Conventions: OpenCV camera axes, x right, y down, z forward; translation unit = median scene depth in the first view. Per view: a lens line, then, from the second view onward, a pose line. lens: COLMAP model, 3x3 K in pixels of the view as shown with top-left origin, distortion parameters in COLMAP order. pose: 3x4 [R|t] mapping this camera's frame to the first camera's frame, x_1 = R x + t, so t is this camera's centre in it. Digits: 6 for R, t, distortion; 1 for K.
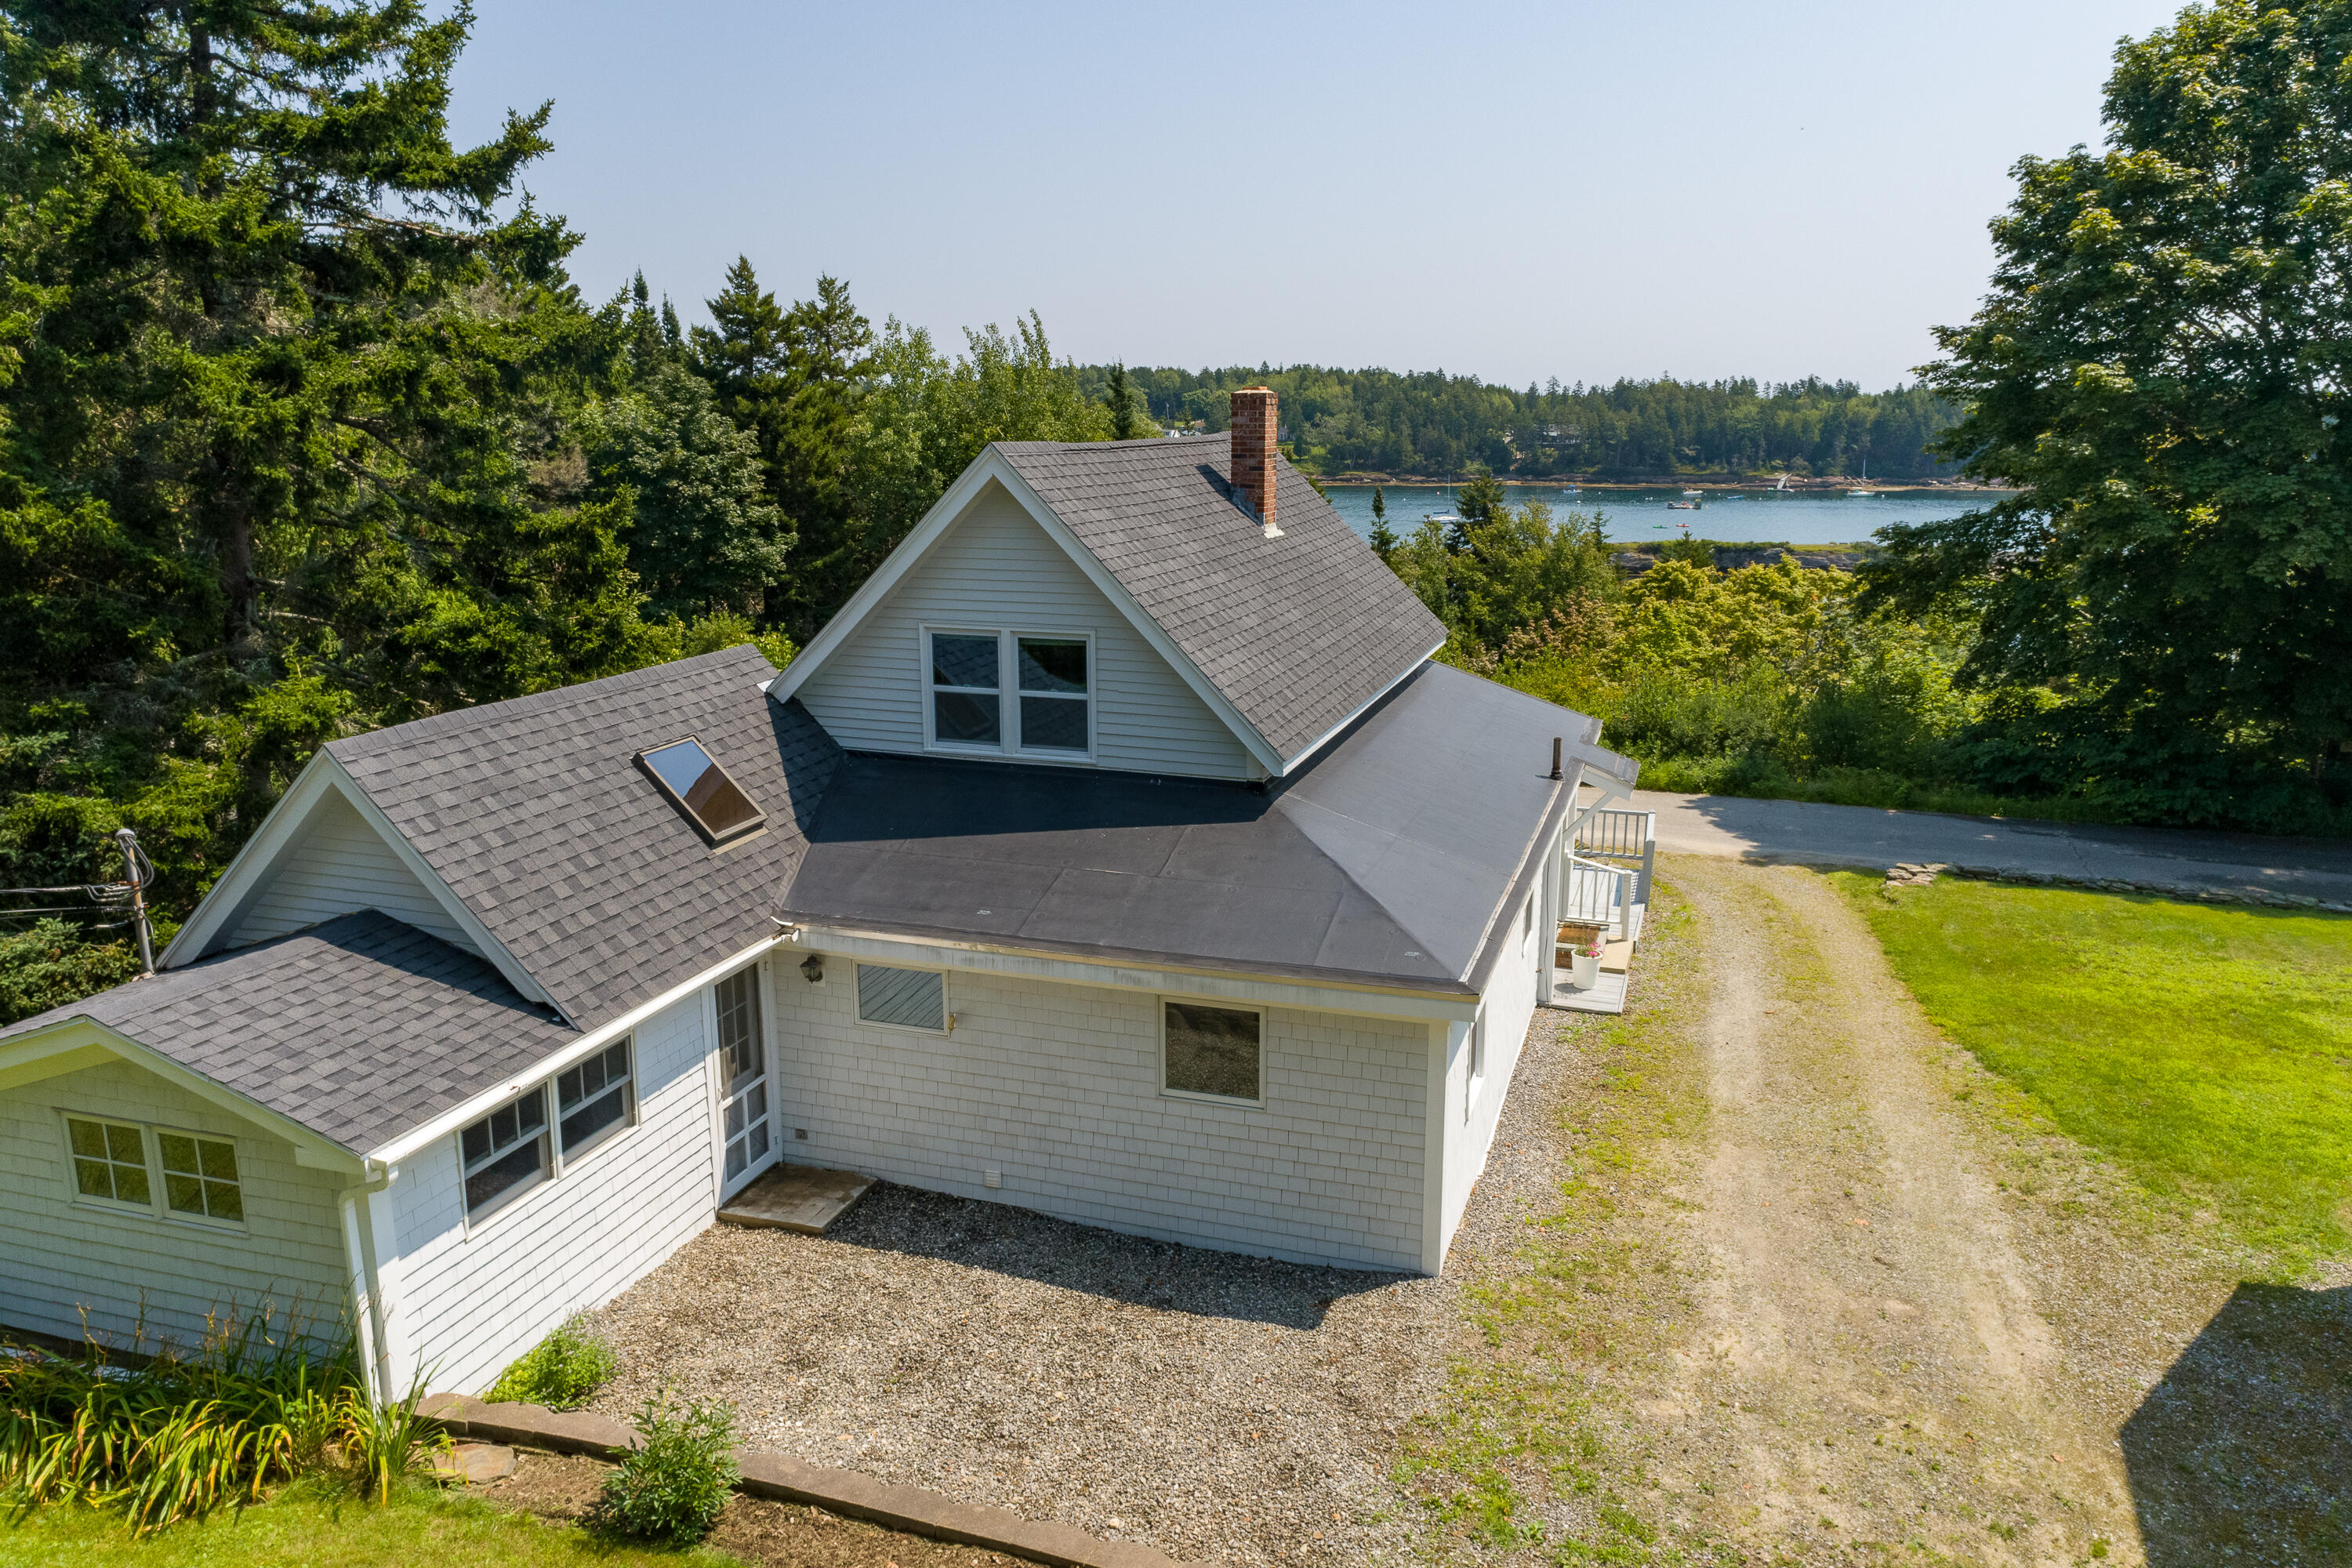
lens RADIAL K [[1616.9, 0, 1192.0], [0, 1616.9, 788.6], [0, 0, 1]] dist [0.036566, 0.006912]
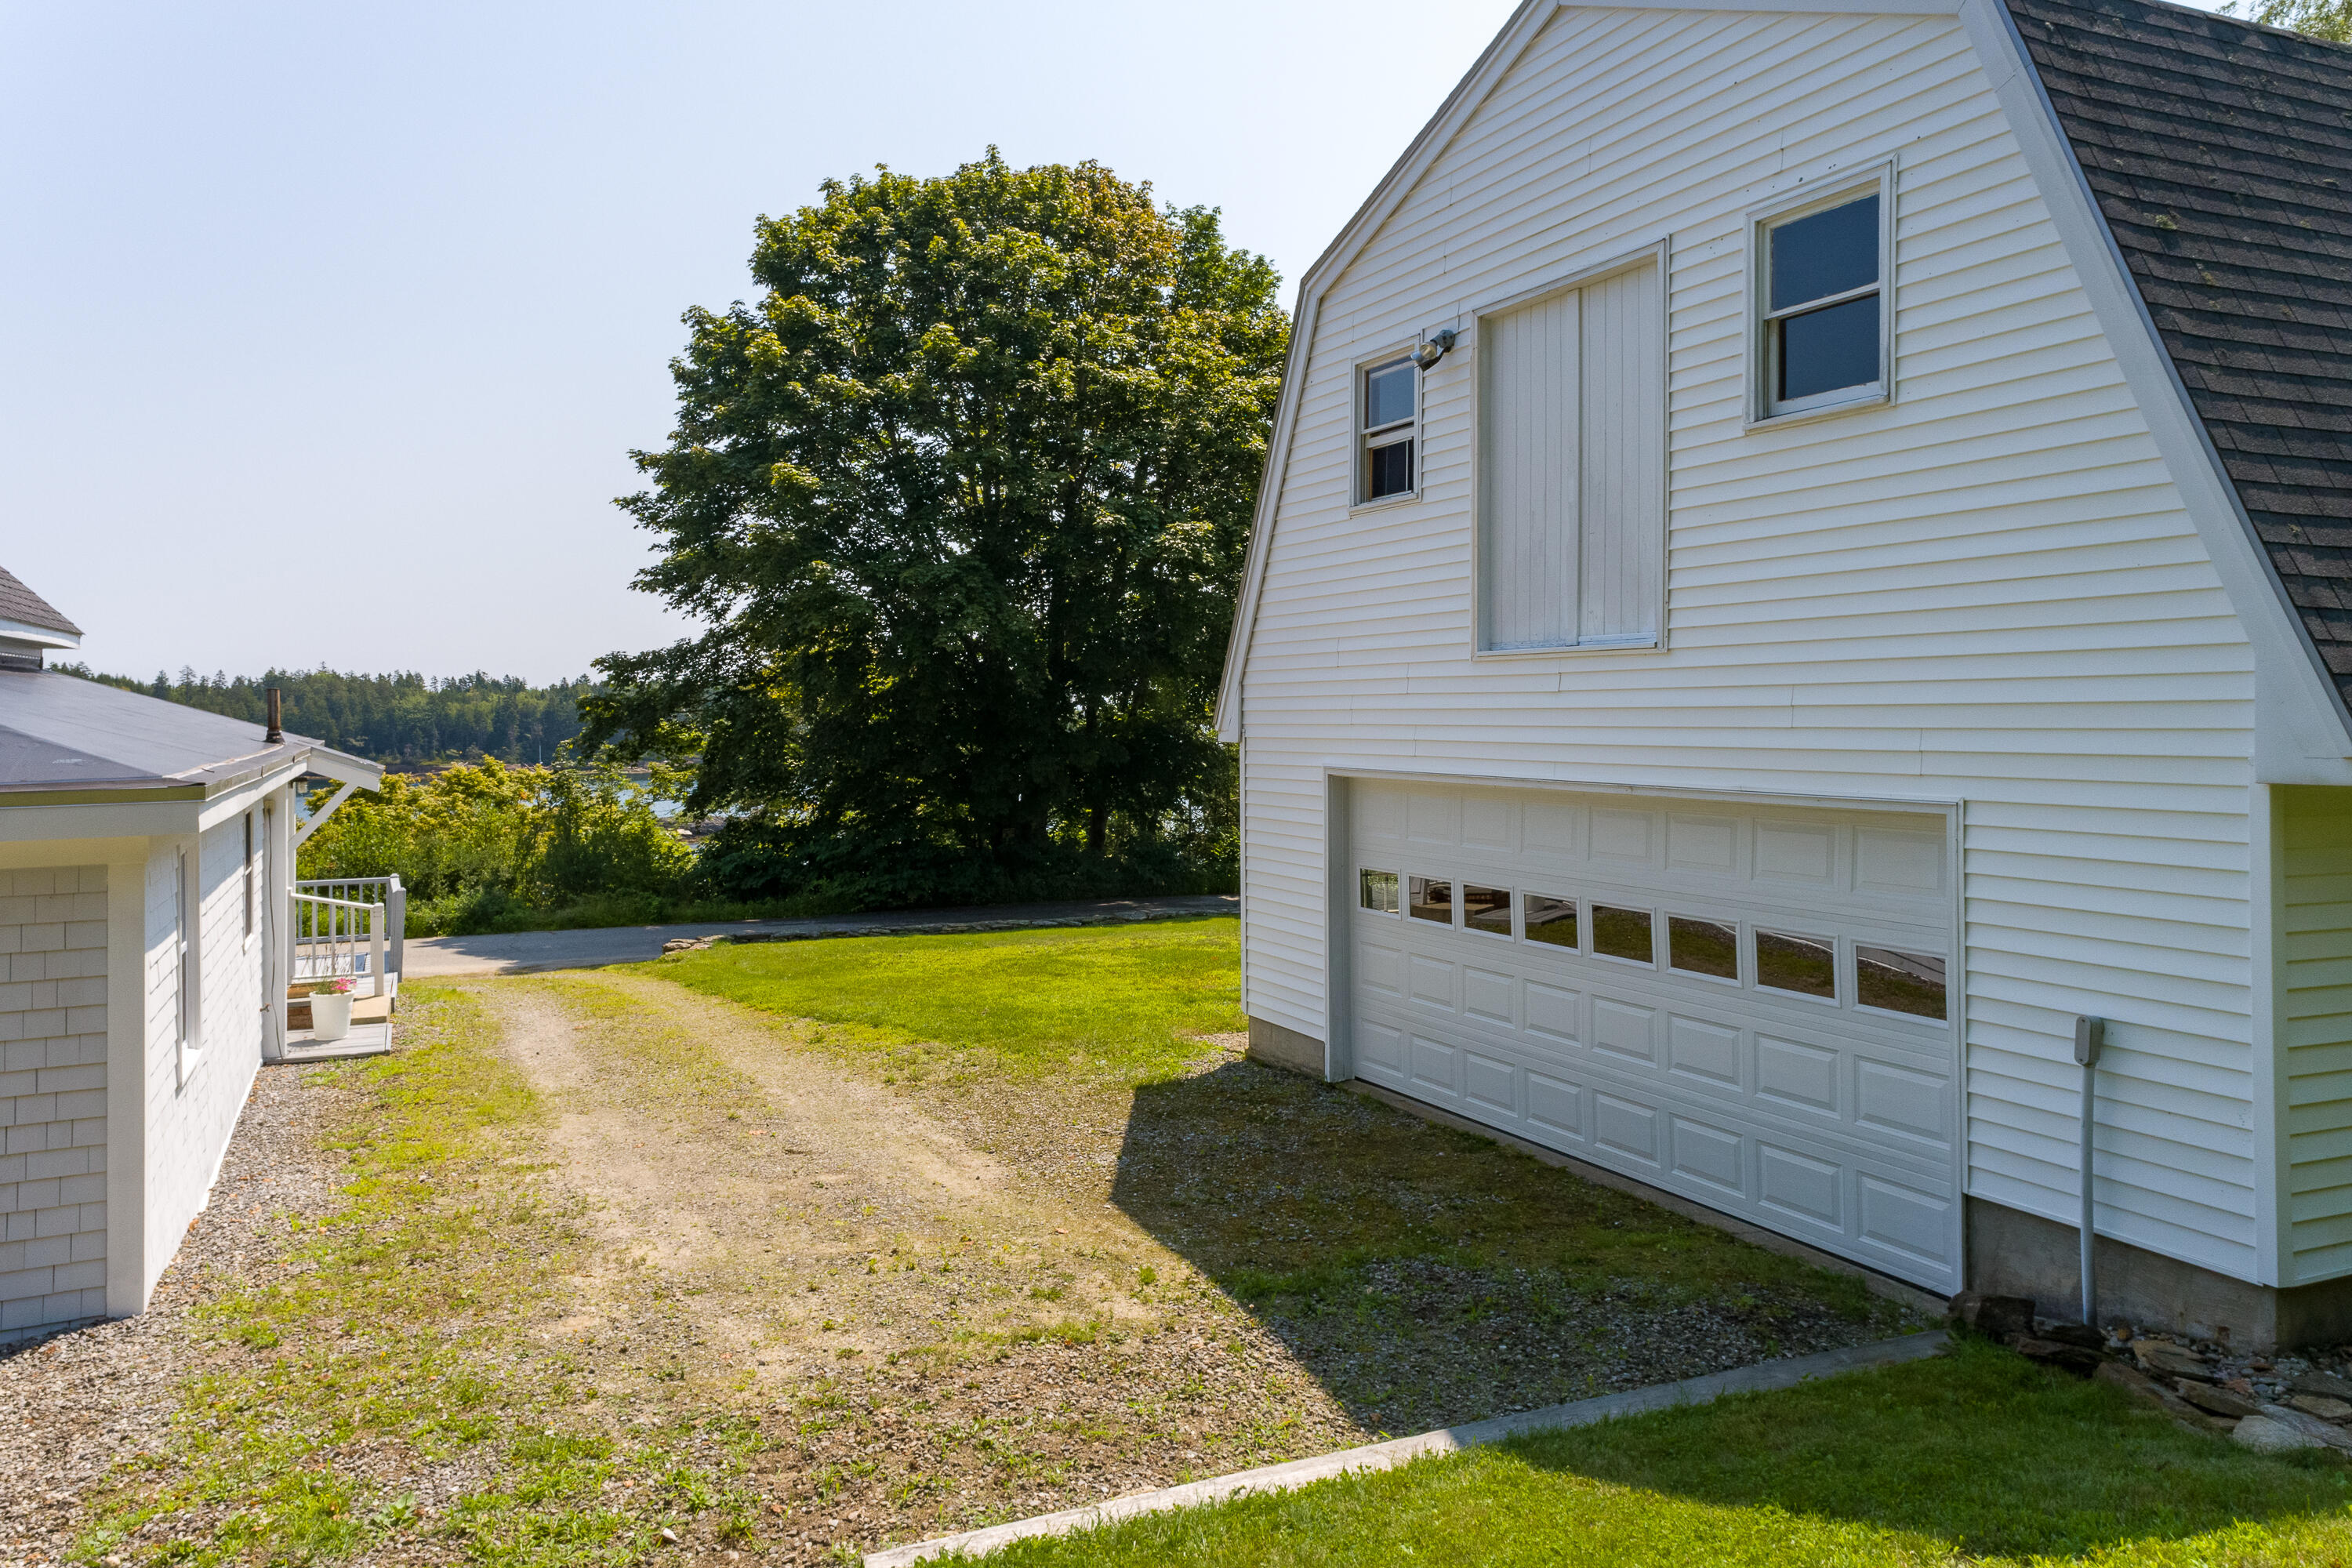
lens RADIAL K [[1609.7, 0, 1135.8], [0, 1609.7, 705.5], [0, 0, 1]] dist [0.036303, 0.004310]
pose [[0.738348, -0.002591, 0.674415, 0.006422], [0.159574, 0.972269, -0.170967, 0.089753], [-0.655269, 0.233852, 0.718286, 0.105084]]
